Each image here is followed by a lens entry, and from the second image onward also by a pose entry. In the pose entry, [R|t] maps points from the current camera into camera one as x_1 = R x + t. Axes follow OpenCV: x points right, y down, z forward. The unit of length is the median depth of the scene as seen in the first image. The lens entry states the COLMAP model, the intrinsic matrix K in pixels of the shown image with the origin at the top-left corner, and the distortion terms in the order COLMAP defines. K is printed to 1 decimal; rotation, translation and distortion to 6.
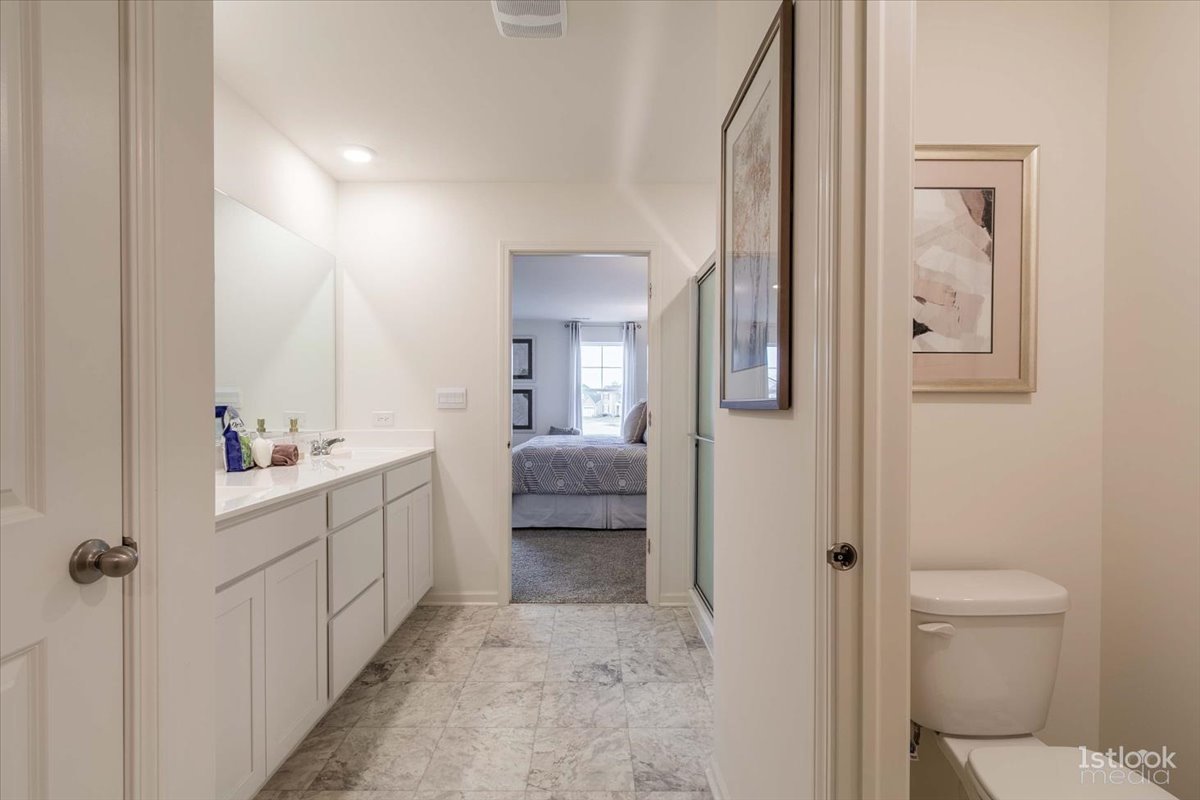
lens RADIAL K [[560.2, 0, 599.0], [0, 560.2, 407.6], [0, 0, 1]] dist [-0.001088, -0.000077]
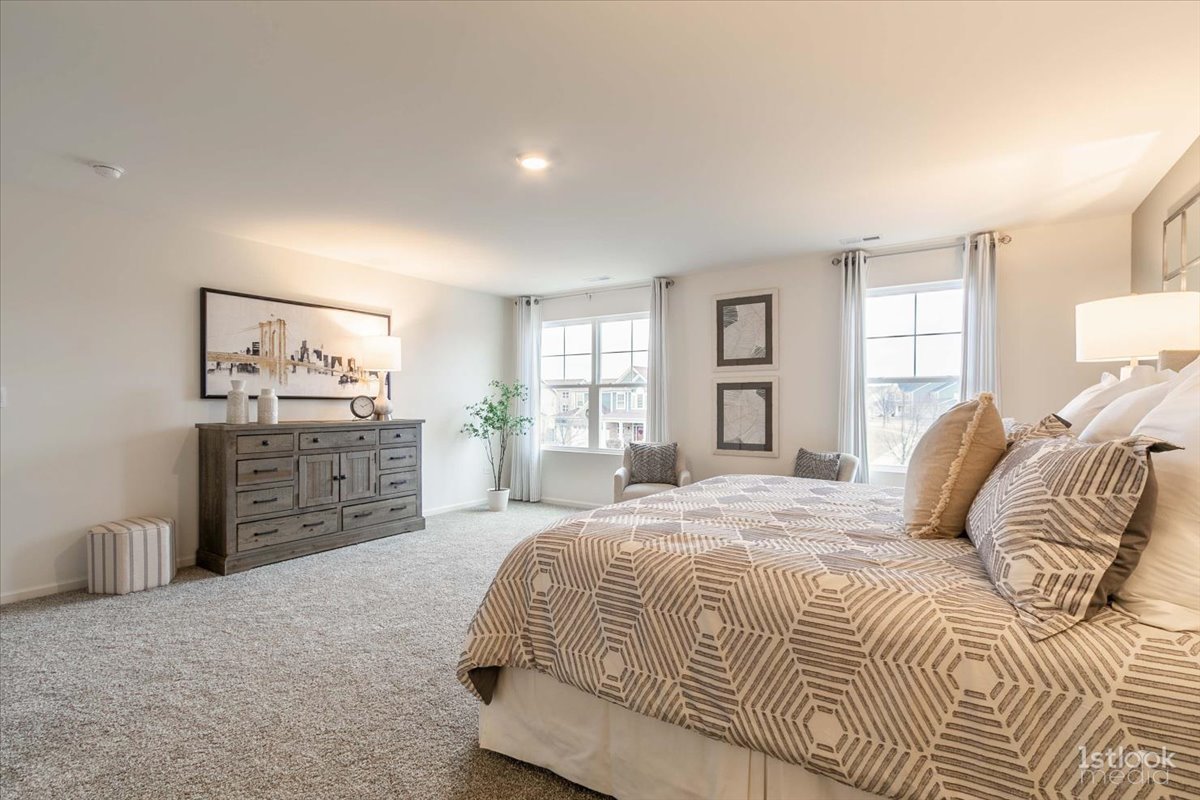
lens RADIAL K [[547.3, 0, 601.6], [0, 547.3, 408.7], [0, 0, 1]] dist [0.015699, -0.000018]
pose [[0.821525, 0.006029, -0.570141, 0.058874], [-0.006373, 0.999979, 0.001391, -0.004670], [0.570138, 0.002491, 0.821545, 0.440053]]
